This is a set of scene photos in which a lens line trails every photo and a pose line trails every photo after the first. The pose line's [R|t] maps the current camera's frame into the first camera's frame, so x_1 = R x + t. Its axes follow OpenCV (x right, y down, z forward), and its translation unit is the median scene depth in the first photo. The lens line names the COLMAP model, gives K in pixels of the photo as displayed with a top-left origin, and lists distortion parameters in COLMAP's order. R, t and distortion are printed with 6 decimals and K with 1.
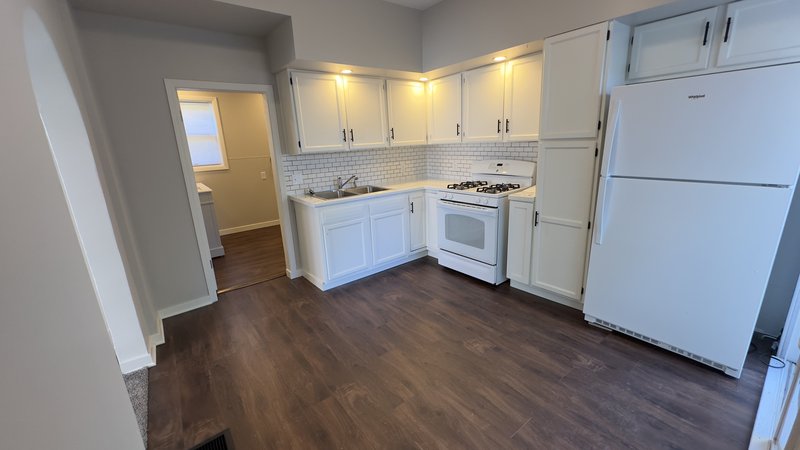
lens RADIAL K [[324.2, 0, 401.5], [0, 324.2, 225.7], [0, 0, 1]] dist [-0.005045, -0.000789]
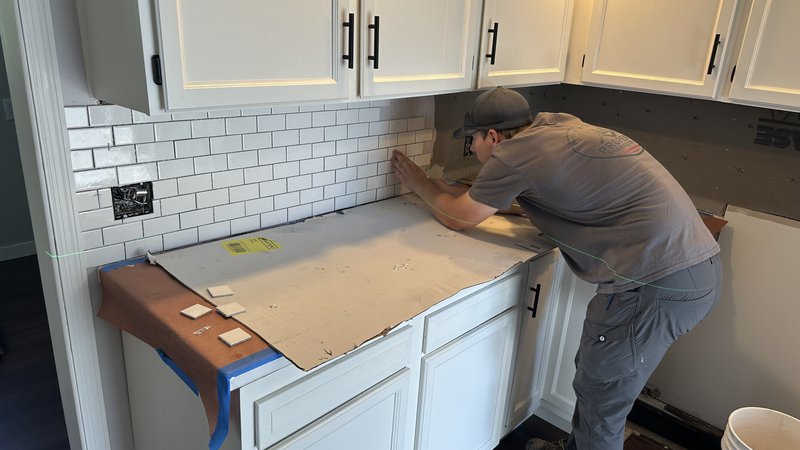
lens RADIAL K [[566.9, 0, 399.0], [0, 566.9, 225.2], [0, 0, 1]] dist [-0.012939, -0.002608]
pose [[0.986137, 0.047704, 0.158928, -0.185811], [-0.061077, 0.994894, 0.080350, -0.166036], [-0.154283, -0.088943, 0.984015, 0.527434]]
